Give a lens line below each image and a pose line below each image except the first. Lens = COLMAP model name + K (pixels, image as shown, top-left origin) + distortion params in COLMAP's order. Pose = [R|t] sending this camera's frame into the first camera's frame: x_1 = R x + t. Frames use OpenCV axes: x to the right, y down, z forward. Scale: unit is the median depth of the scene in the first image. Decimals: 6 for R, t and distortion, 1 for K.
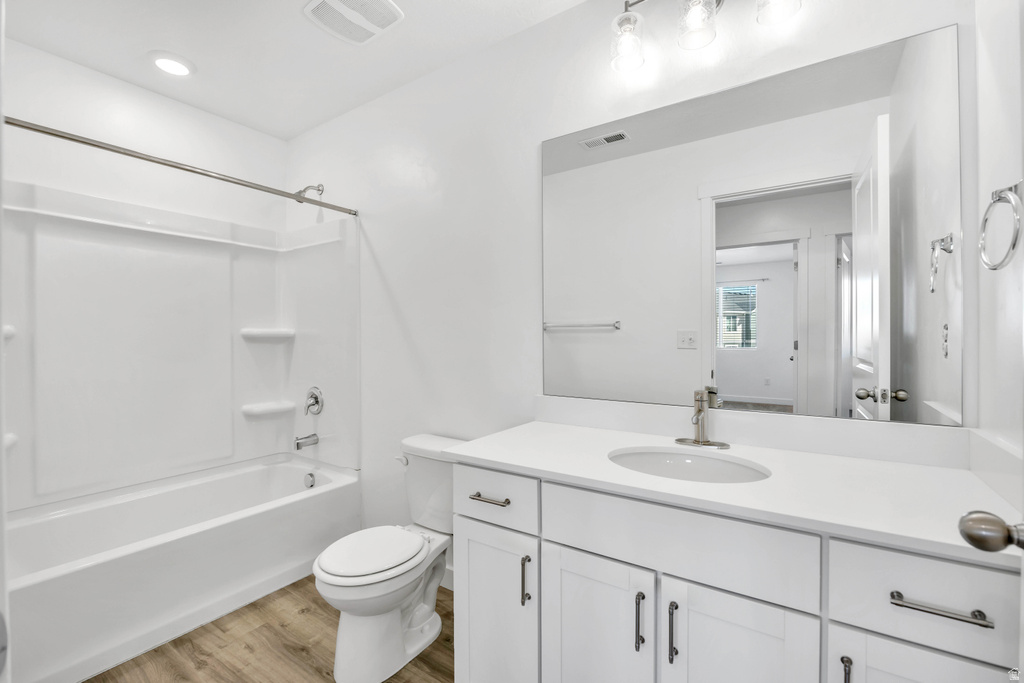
lens RADIAL K [[455.9, 0, 512.0], [0, 455.9, 341.5], [0, 0, 1]] dist [0.000345, 0.000088]
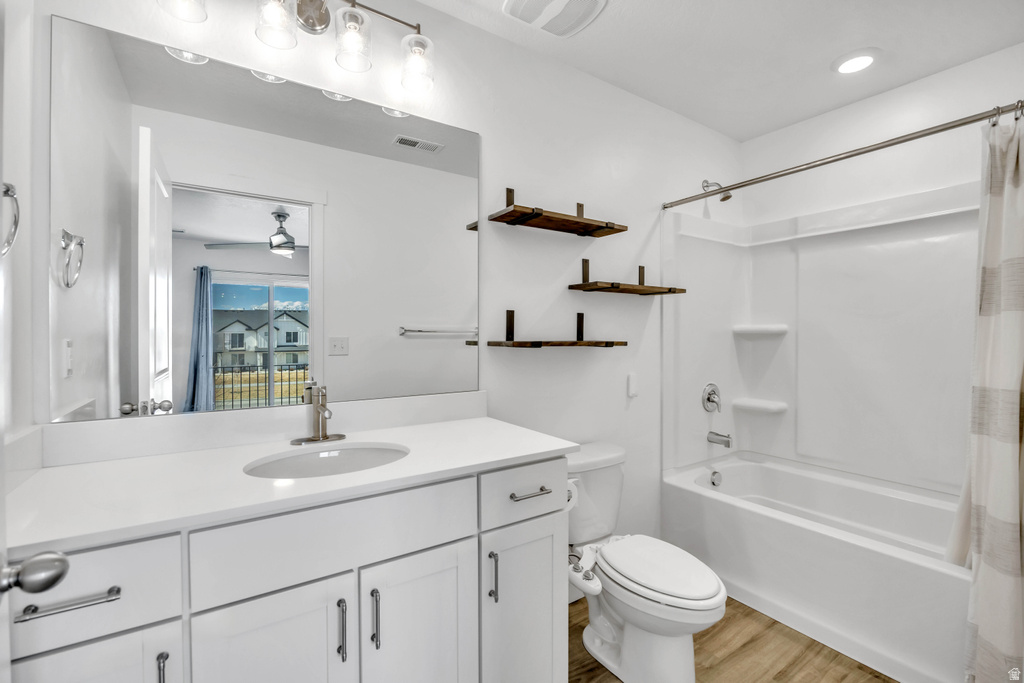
lens RADIAL K [[441.8, 0, 536.9], [0, 441.8, 336.7], [0, 0, 1]] dist [-0.015687, -0.000174]
pose [[0.356376, -0.001753, 0.934341, -0.436056], [0.003213, 0.999995, 0.000651, -0.000620], [-0.934337, 0.002770, 0.356380, 0.292542]]
